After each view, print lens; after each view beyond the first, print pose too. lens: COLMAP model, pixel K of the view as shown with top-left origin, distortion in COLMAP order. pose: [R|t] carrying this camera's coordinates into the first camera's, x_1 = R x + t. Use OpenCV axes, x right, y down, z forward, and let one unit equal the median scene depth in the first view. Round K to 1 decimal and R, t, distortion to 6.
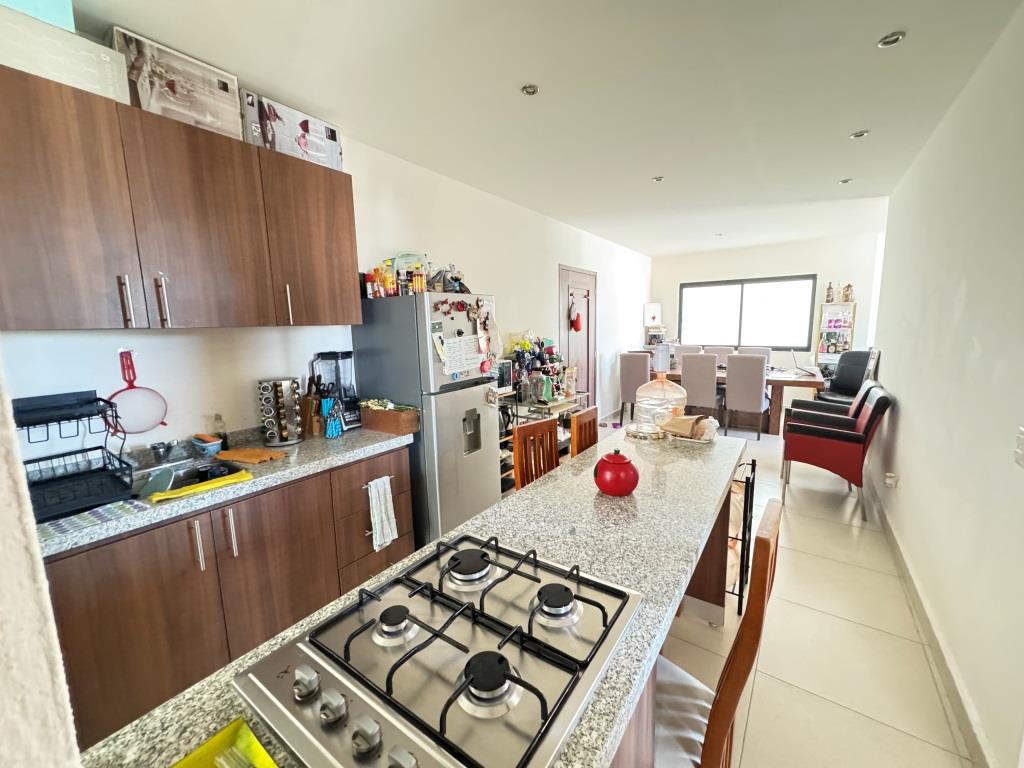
lens RADIAL K [[408.2, 0, 511.2], [0, 408.2, 382.9], [0, 0, 1]] dist [-0.001165, -0.000239]
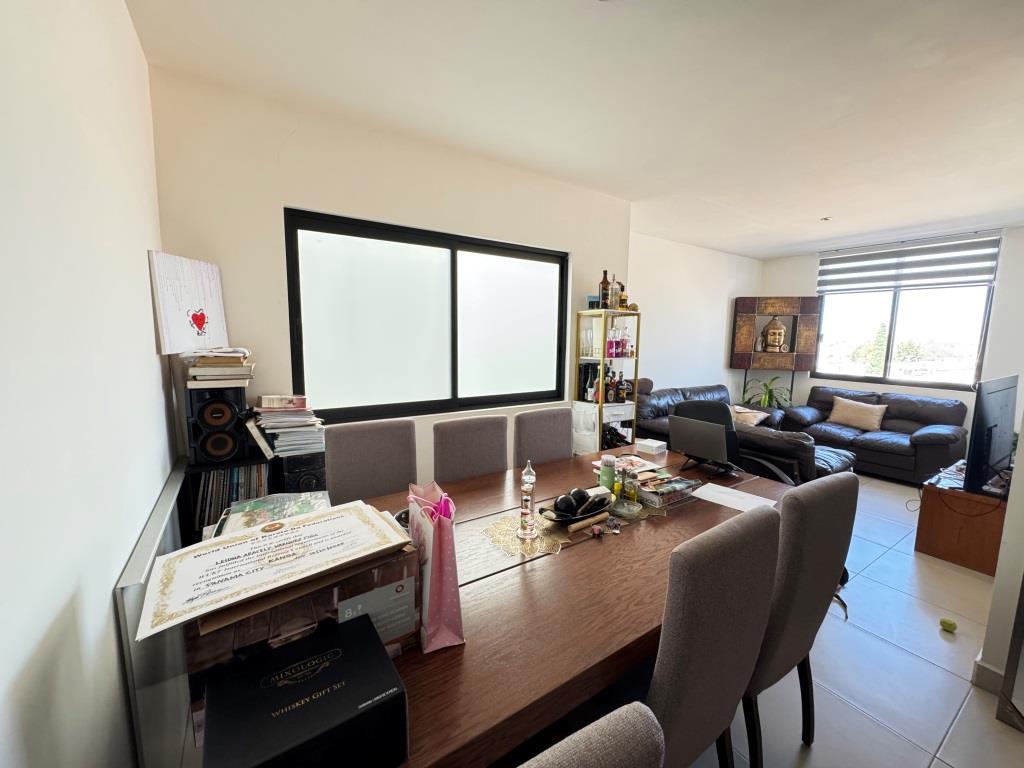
lens RADIAL K [[408.2, 0, 511.2], [0, 408.2, 382.9], [0, 0, 1]] dist [-0.001165, -0.000239]
pose [[0.363858, -0.085497, 0.927523, 0.642852], [0.111215, 0.992643, 0.047871, -0.390986], [-0.924791, 0.085736, 0.370689, 2.562816]]
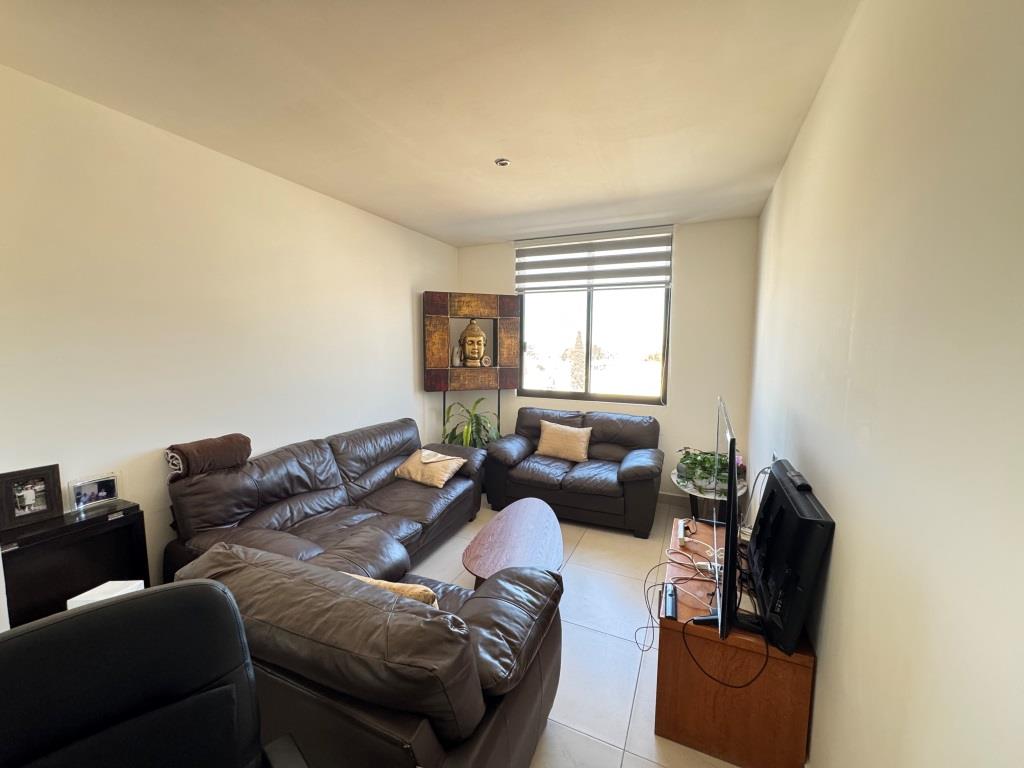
lens RADIAL K [[408.2, 0, 511.2], [0, 408.2, 382.9], [0, 0, 1]] dist [-0.001165, -0.000239]
pose [[-0.194800, -0.074987, 0.977972, 1.732189], [0.140774, 0.984613, 0.103537, -0.376310], [-0.970688, 0.157842, -0.181247, 2.153635]]
